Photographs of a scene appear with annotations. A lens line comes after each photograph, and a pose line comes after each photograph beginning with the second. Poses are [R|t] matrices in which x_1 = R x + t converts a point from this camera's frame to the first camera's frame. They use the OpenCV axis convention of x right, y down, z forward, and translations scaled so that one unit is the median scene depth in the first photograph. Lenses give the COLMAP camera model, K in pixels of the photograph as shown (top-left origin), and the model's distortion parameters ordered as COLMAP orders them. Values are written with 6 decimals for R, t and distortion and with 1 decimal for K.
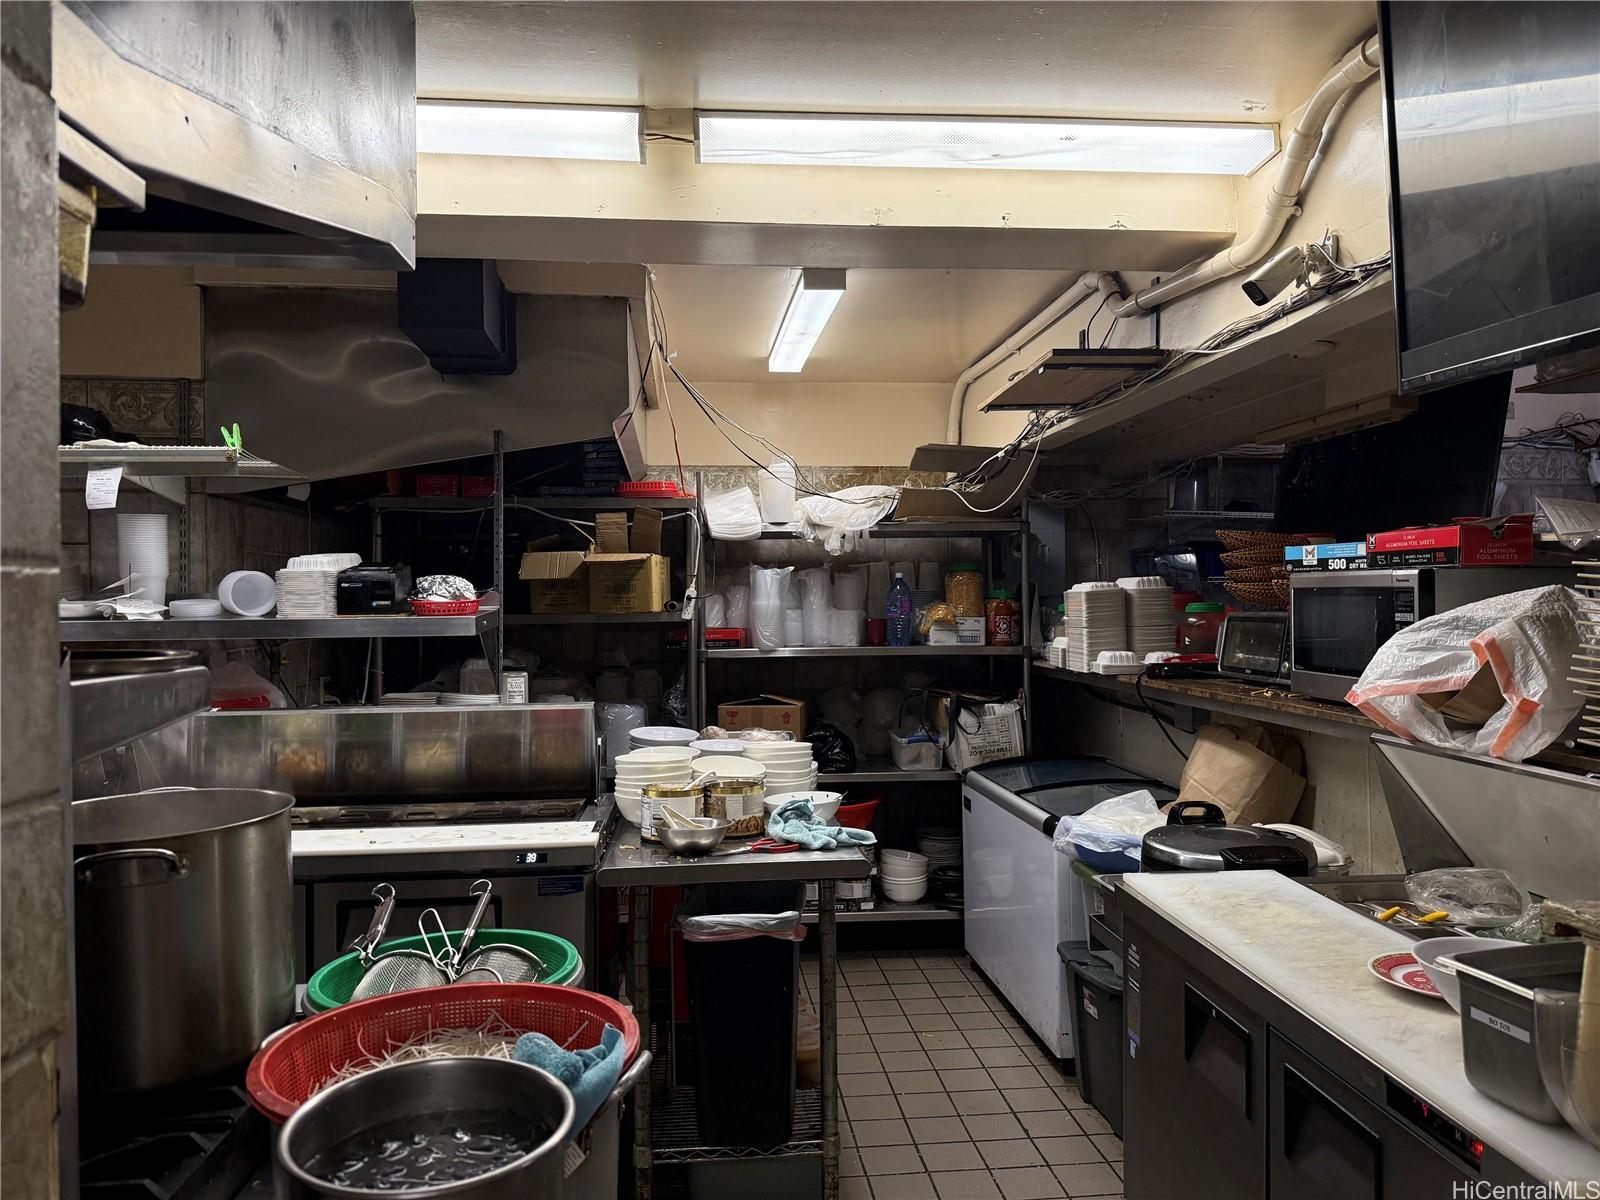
lens RADIAL K [[1120.7, 0, 784.0], [0, 1120.7, 595.8], [0, 0, 1]] dist [0.063597, -0.074668]
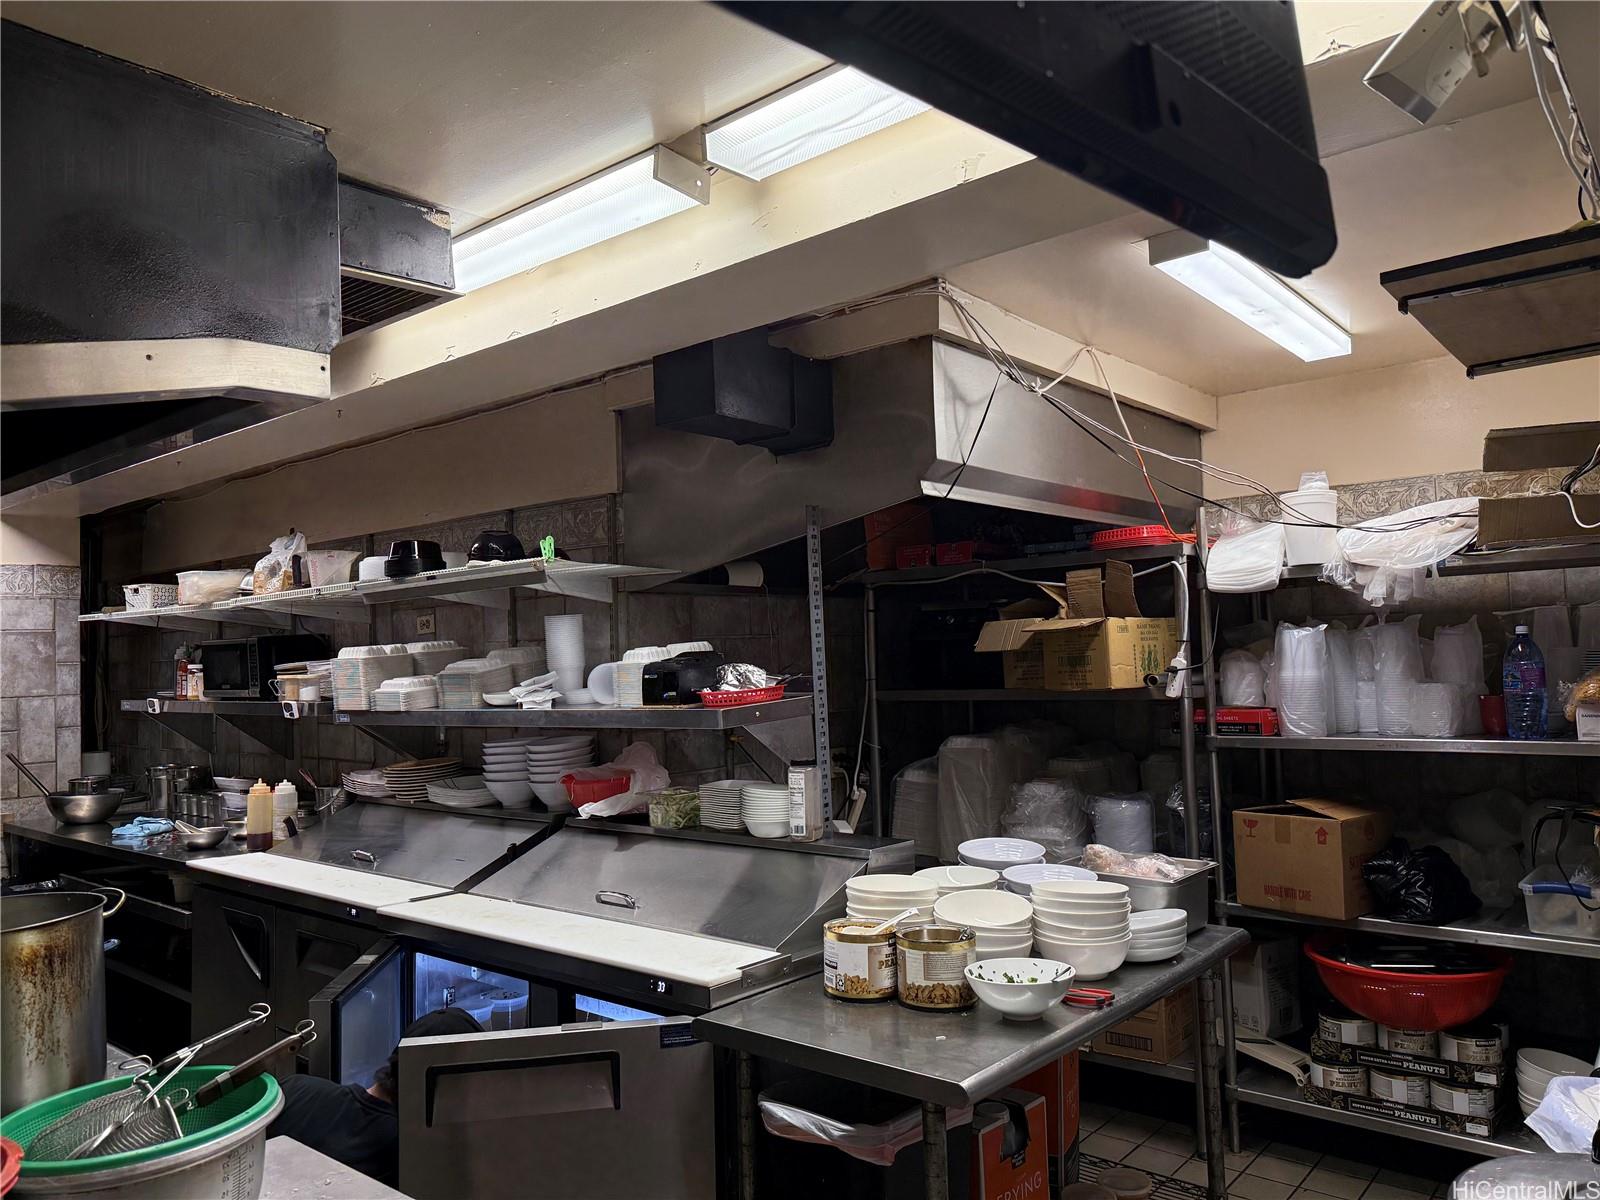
lens RADIAL K [[1120.7, 0, 791.5], [0, 1120.7, 597.7], [0, 0, 1]] dist [0.063597, -0.074668]
pose [[0.695066, -0.053904, -0.716922, 0.296117], [0.029683, 0.998487, -0.046295, -0.019773], [0.718332, 0.010898, 0.695615, 0.245177]]
